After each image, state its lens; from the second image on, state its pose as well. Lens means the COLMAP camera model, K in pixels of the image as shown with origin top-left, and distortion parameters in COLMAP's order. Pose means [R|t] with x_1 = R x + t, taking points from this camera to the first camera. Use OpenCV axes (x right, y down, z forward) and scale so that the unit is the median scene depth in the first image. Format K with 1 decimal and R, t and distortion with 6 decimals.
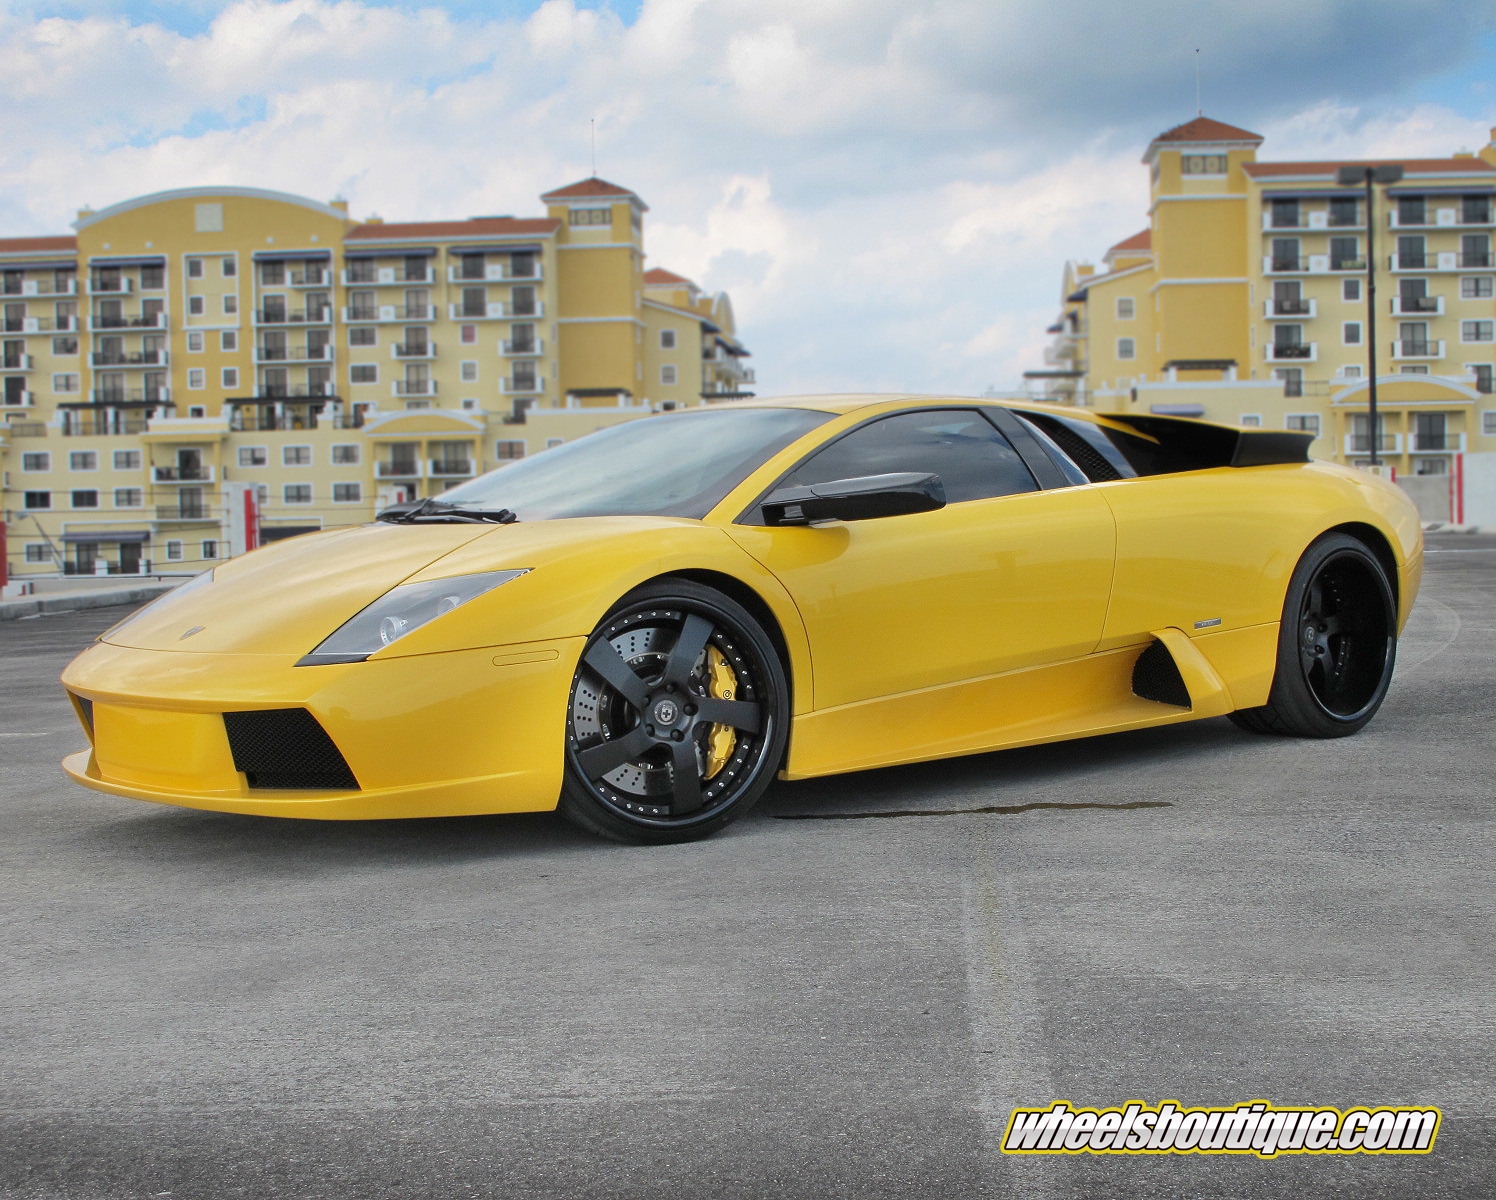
lens RADIAL K [[2033.6, 0, 806.7], [0, 2033.6, 604.7], [0, 0, 1]] dist [-0.074049, 0.070662]
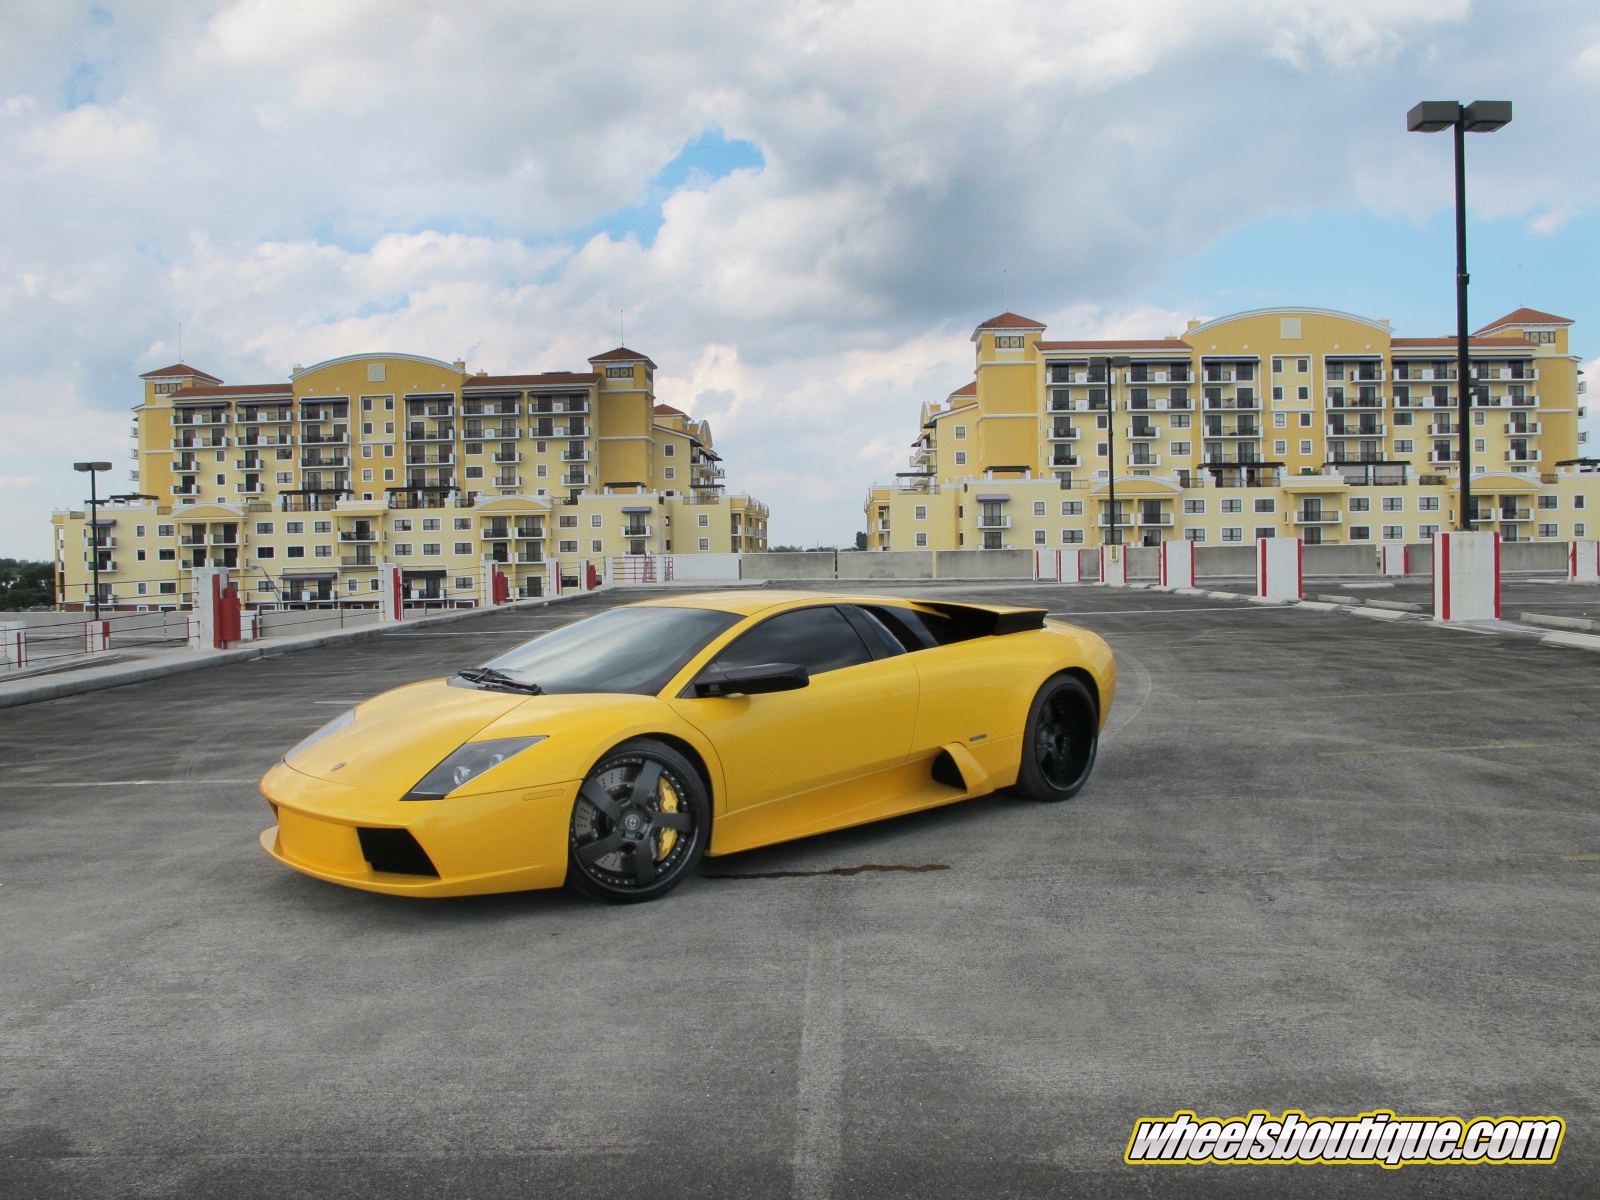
lens RADIAL K [[1300.9, 0, 800.0], [0, 1300.9, 600.0], [0, 0, 1]] dist [-0.130087, 0.095947]
pose [[0.999476, 0.000225, 0.032354, 0.031575], [0.000280, 0.999879, -0.015583, -0.111309], [-0.032353, 0.015584, 0.999355, -0.031084]]
